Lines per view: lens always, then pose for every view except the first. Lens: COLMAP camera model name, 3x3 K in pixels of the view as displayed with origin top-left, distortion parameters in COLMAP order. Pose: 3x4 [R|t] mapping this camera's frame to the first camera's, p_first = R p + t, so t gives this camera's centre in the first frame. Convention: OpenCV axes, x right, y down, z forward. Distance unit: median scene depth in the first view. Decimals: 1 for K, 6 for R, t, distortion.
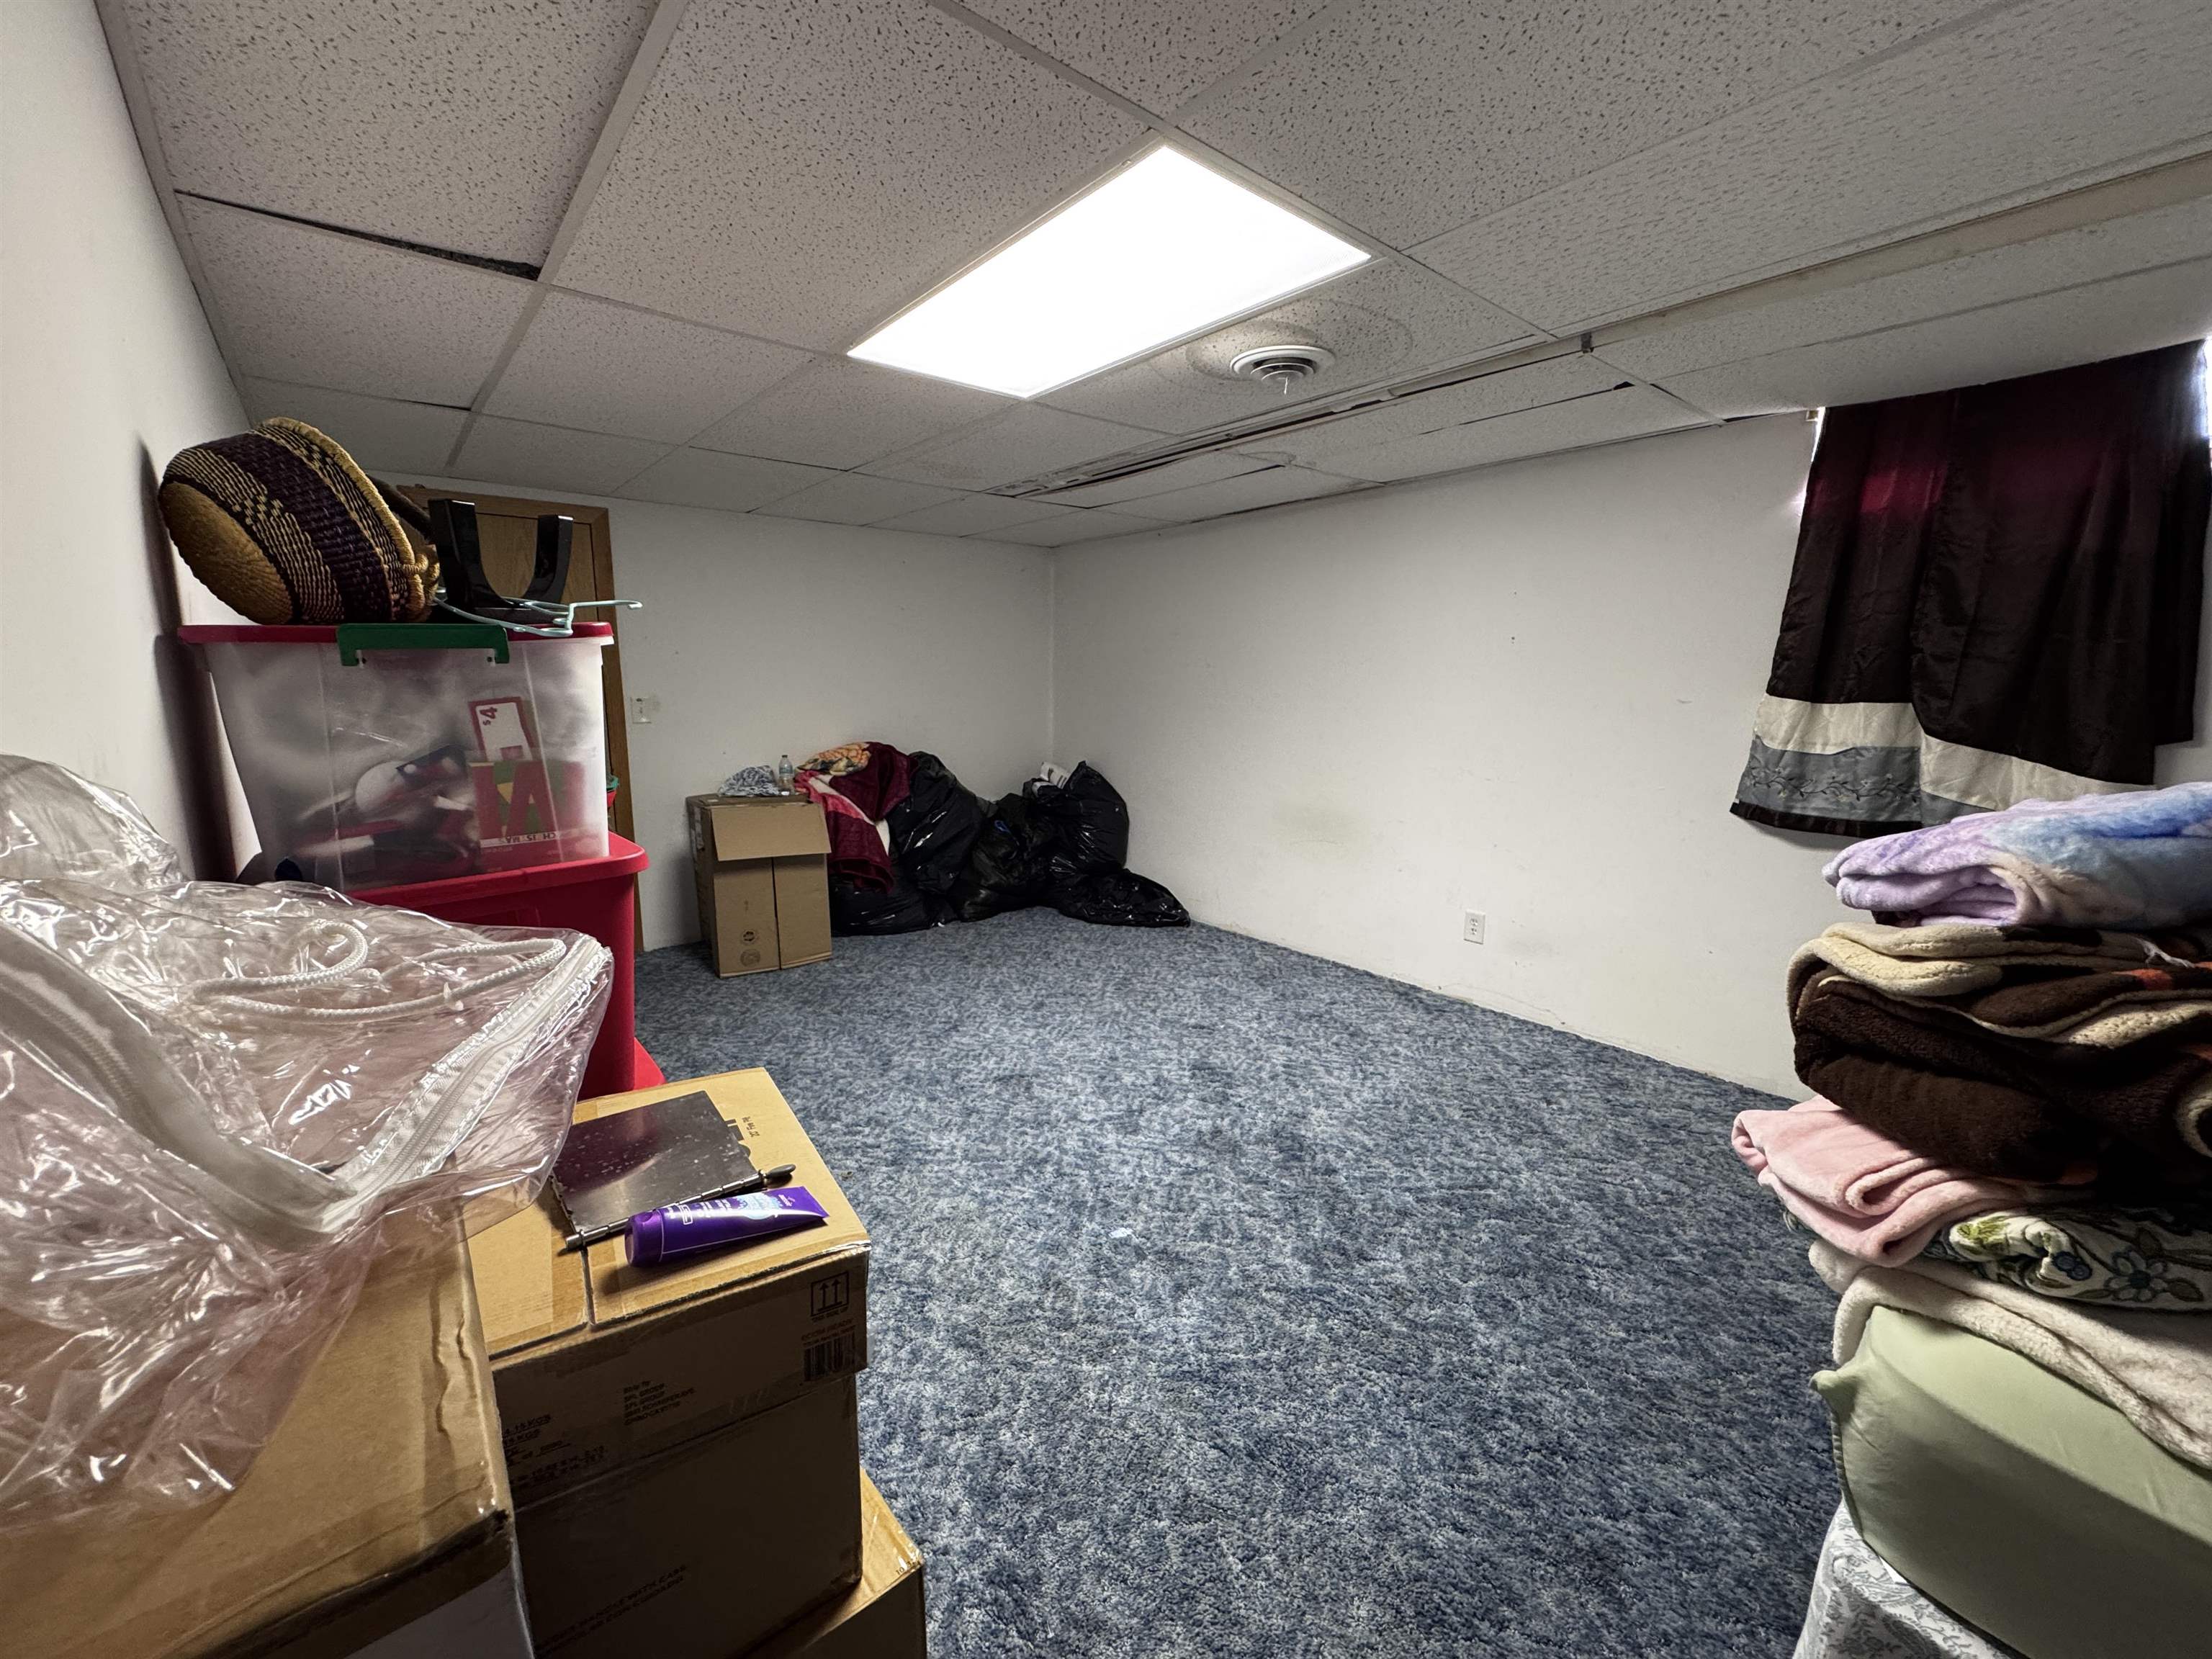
lens RADIAL K [[881.7, 0, 1101.8], [0, 881.7, 822.8], [0, 0, 1]] dist [-0.001637, -0.000079]
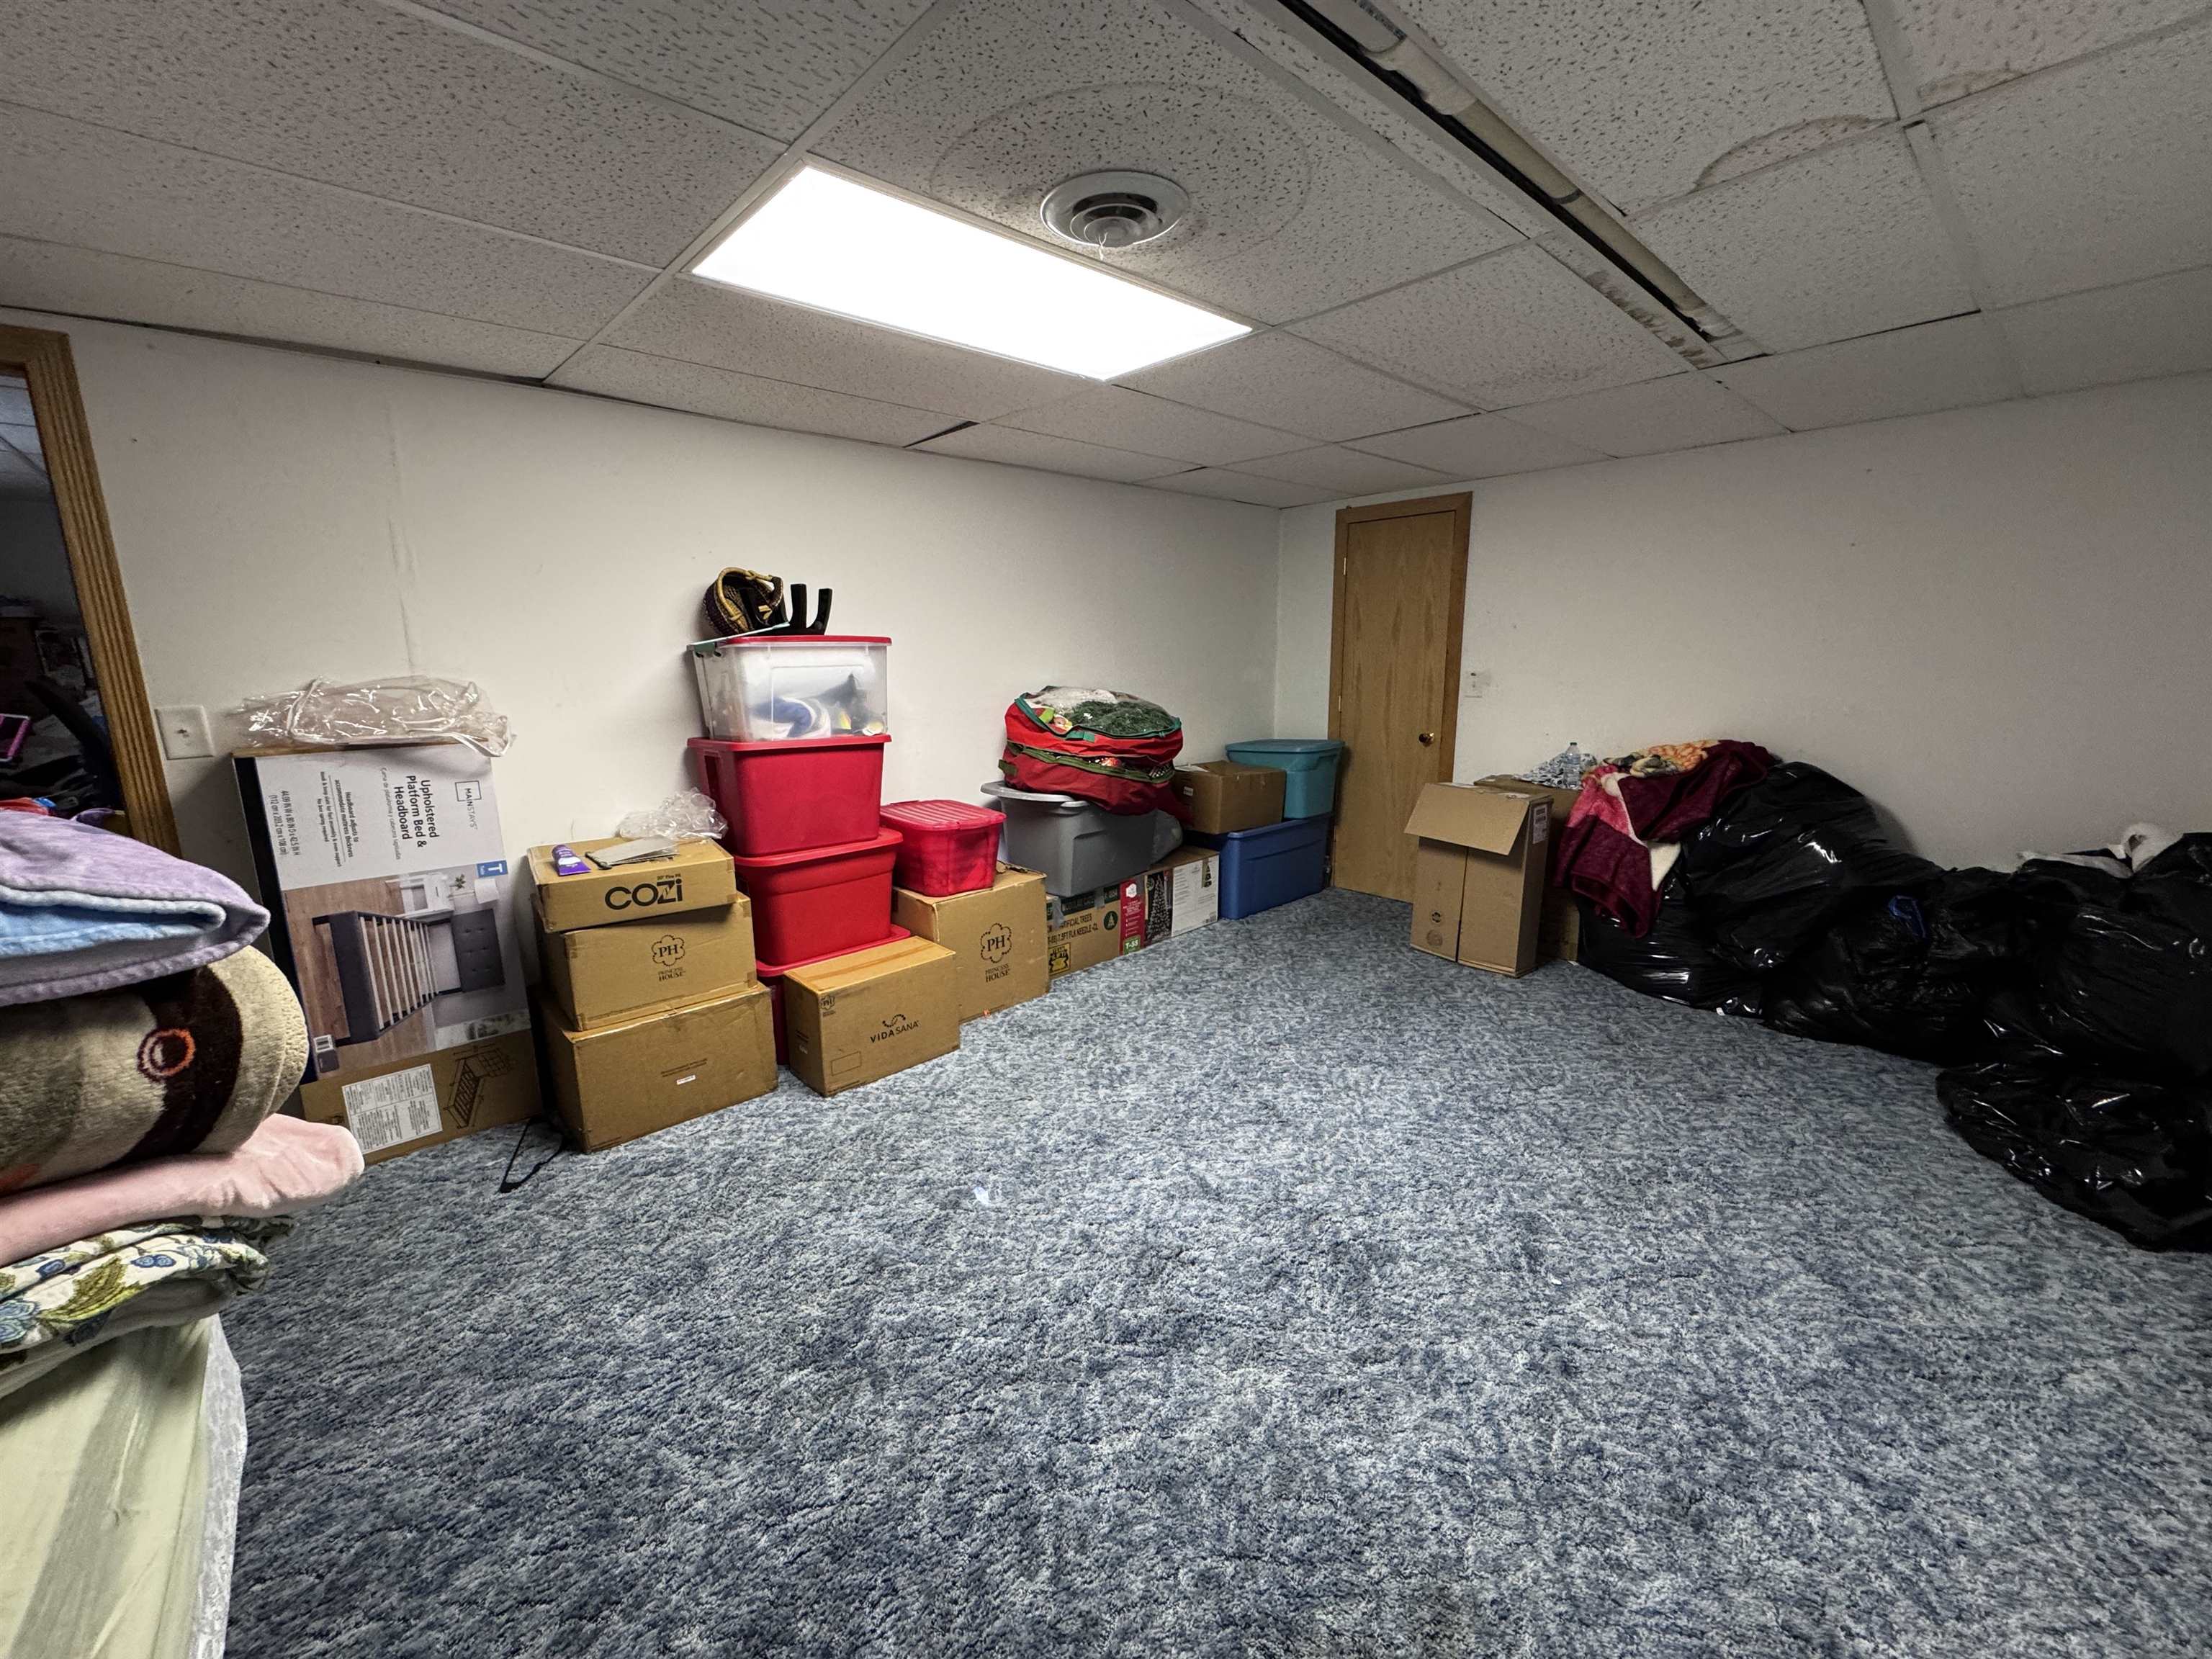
lens RADIAL K [[881.7, 0, 1101.8], [0, 881.7, 822.8], [0, 0, 1]] dist [-0.001637, -0.000079]
pose [[0.056514, 0.189075, -0.980335, 0.524050], [-0.150534, 0.972293, 0.178846, -0.093497], [0.986988, 0.137467, 0.083411, 0.533643]]
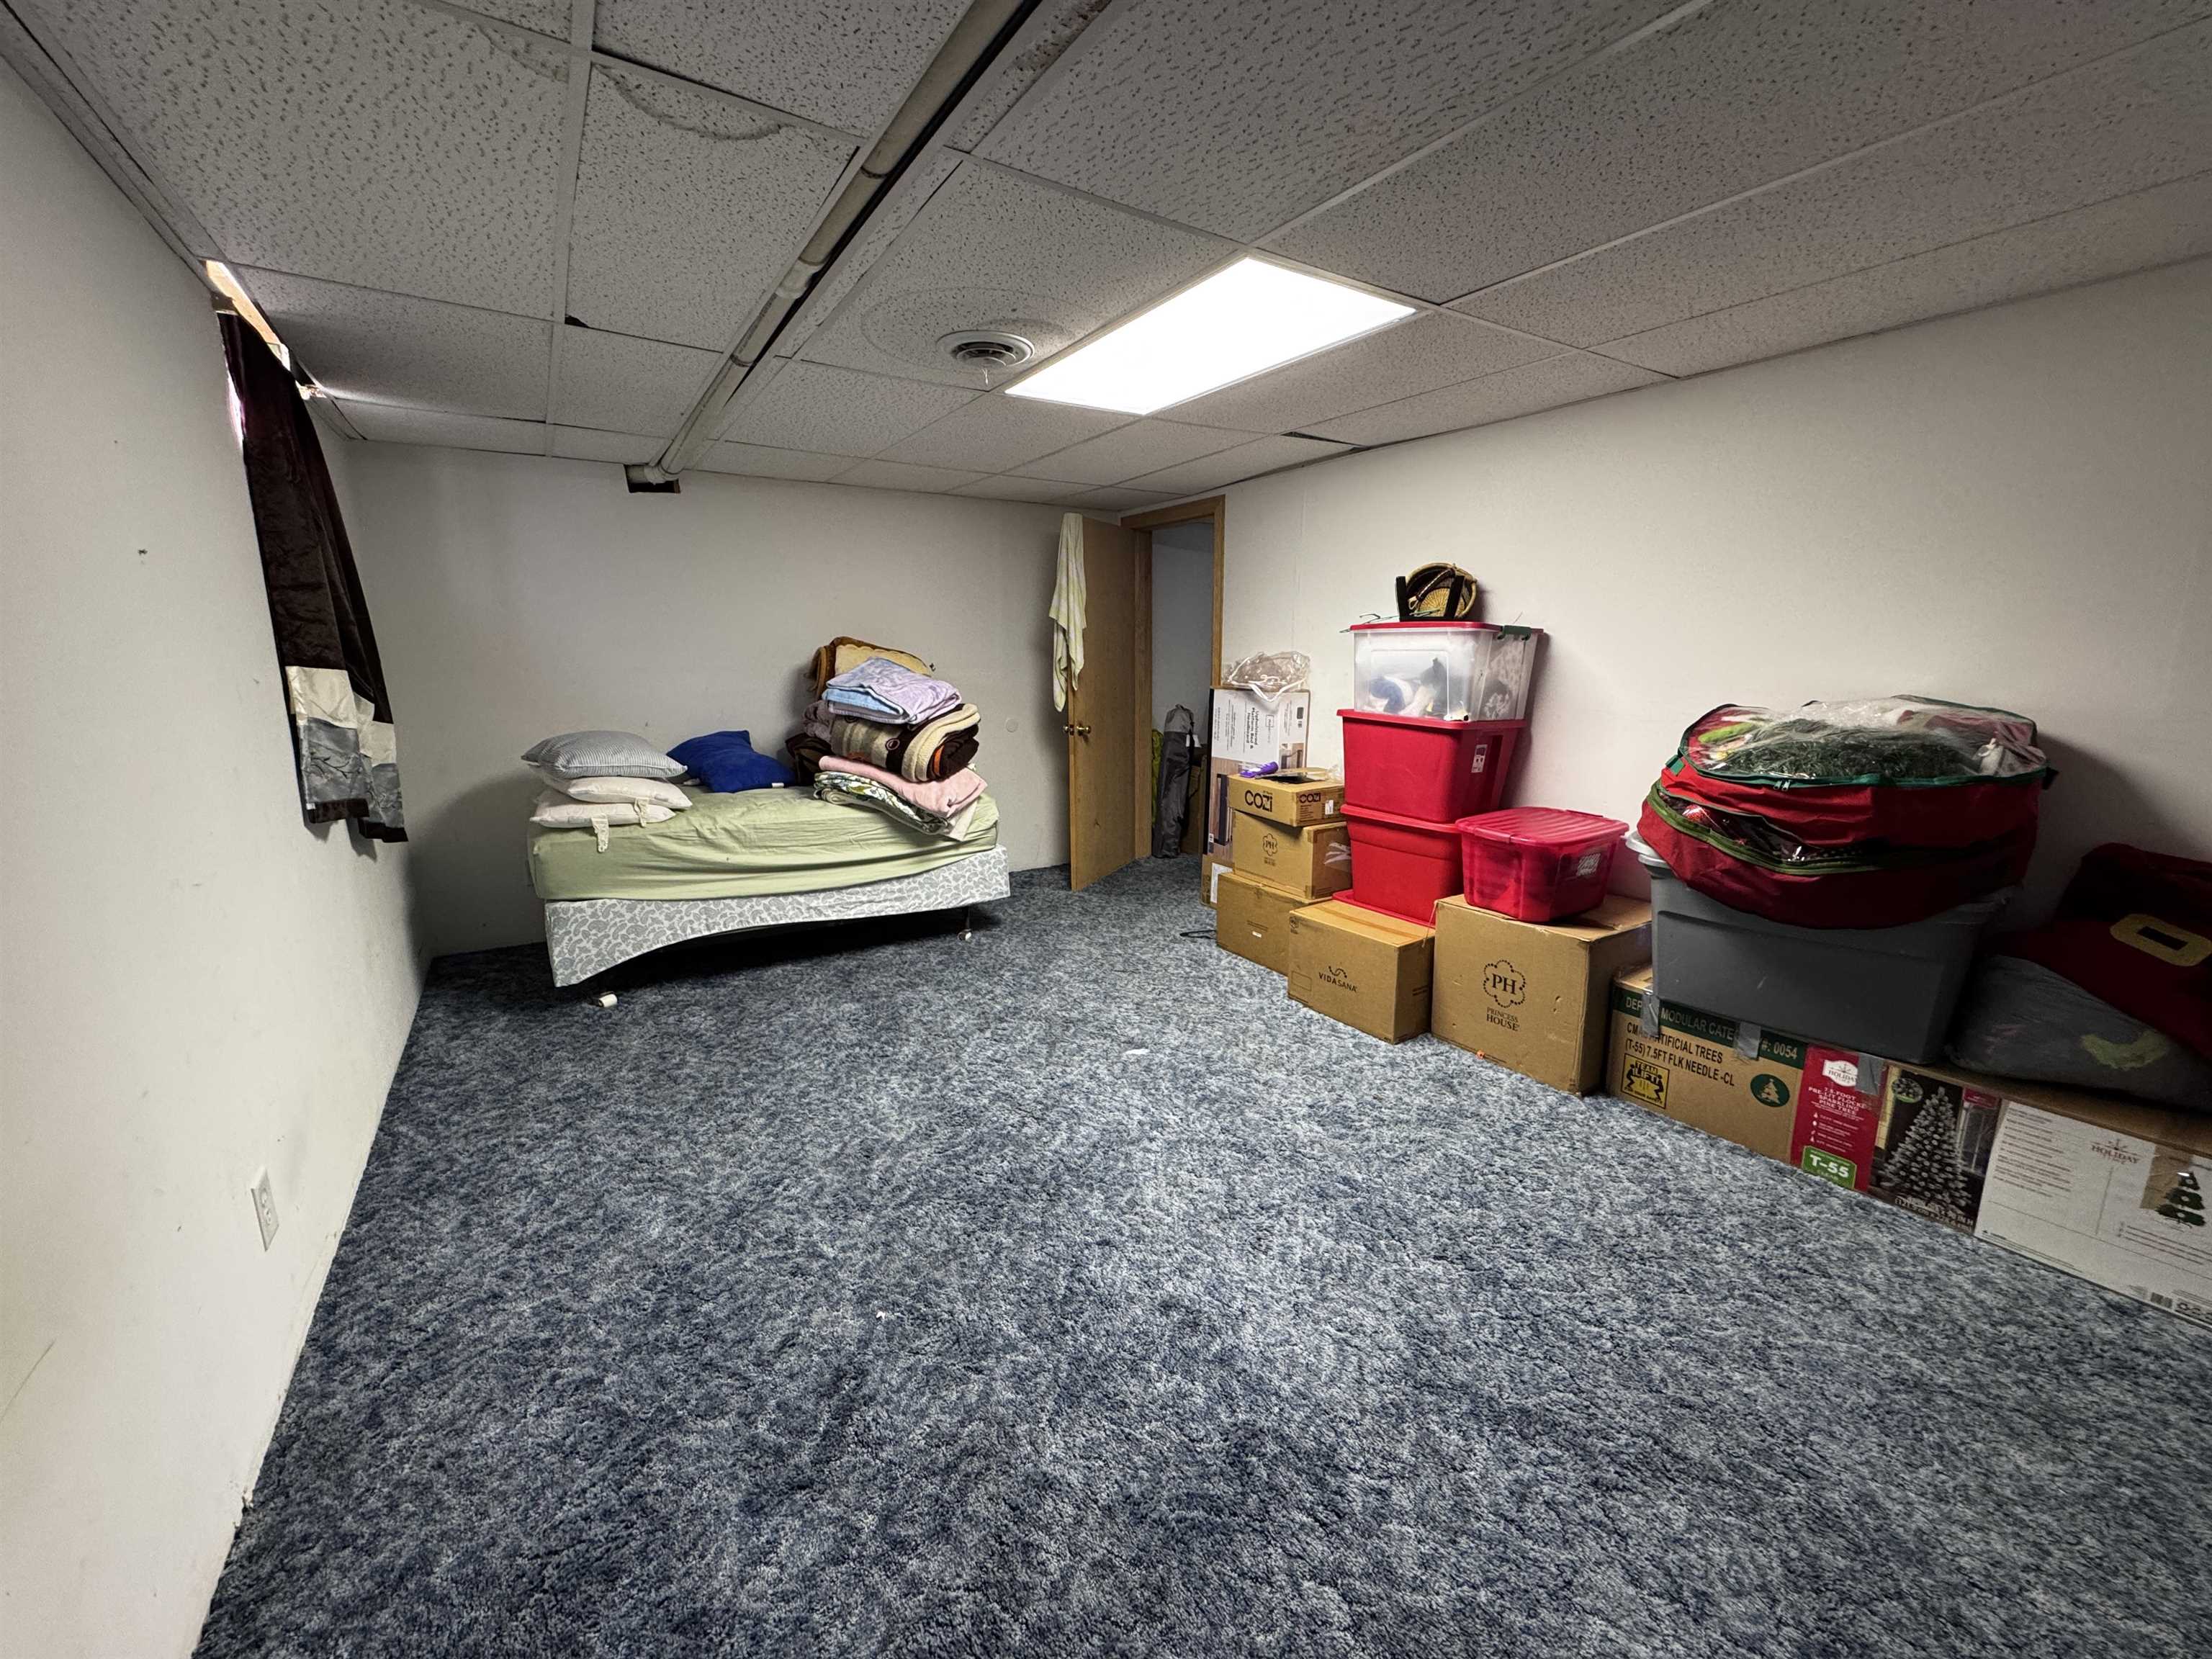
lens RADIAL K [[892.5, 0, 1112.3], [0, 892.5, 822.0], [0, 0, 1]] dist [0.000350, 0.000048]
pose [[-0.993348, -0.020275, 0.113350, -0.046364], [0.020528, 0.937427, 0.347575, -0.192620], [-0.113305, 0.347590, -0.930776, 1.172304]]
